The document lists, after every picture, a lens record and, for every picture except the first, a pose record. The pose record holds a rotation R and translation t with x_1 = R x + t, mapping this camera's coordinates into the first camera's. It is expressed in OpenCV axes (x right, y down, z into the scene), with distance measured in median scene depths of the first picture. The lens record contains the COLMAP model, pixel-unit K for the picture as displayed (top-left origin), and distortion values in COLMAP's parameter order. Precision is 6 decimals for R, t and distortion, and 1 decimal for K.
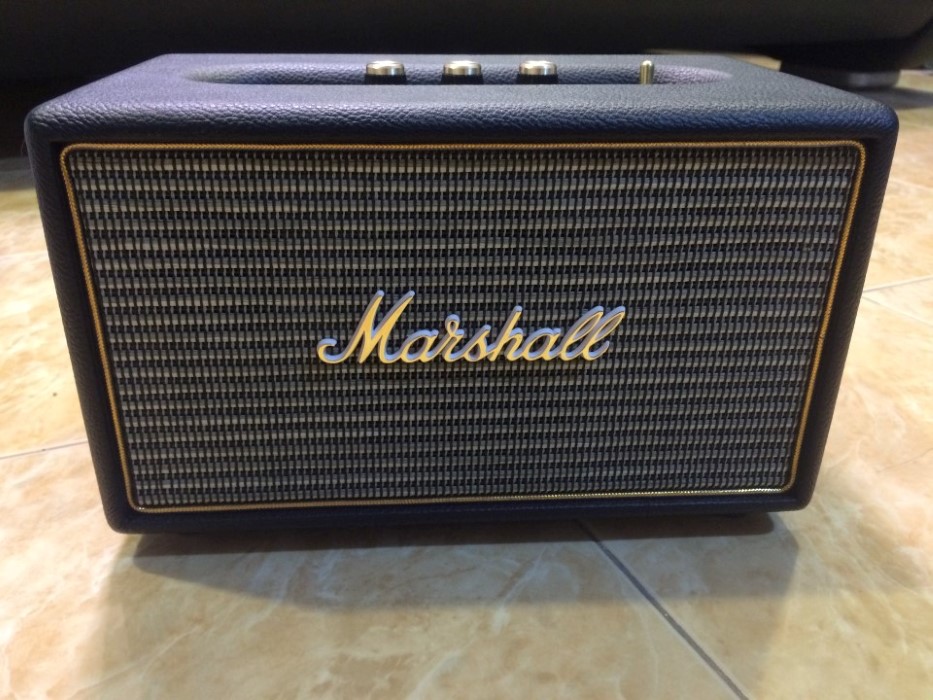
lens RADIAL K [[829.3, 0, 466.5], [0, 829.3, 350.0], [0, 0, 1]] dist [0.081847, -0.131766]
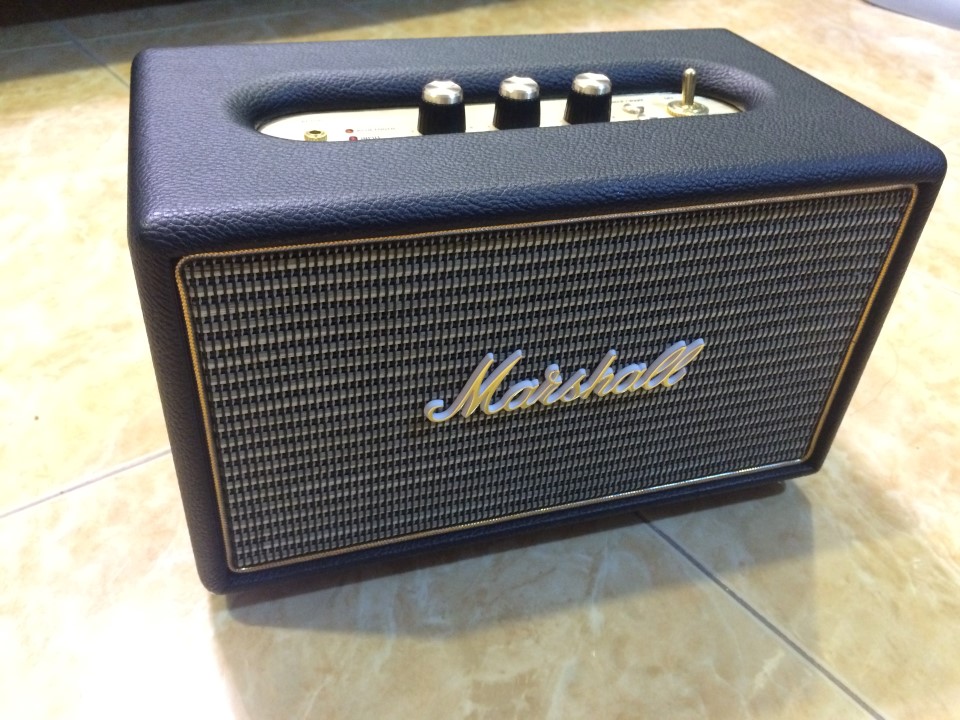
lens RADIAL K [[853.3, 0, 480.0], [0, 853.3, 360.0], [0, 0, 1]] dist [0.081847, -0.131766]
pose [[0.970661, -0.102687, 0.217422, -0.335907], [0.054058, 0.974270, 0.218806, -0.285557], [-0.234297, -0.200633, 0.951237, 0.010627]]
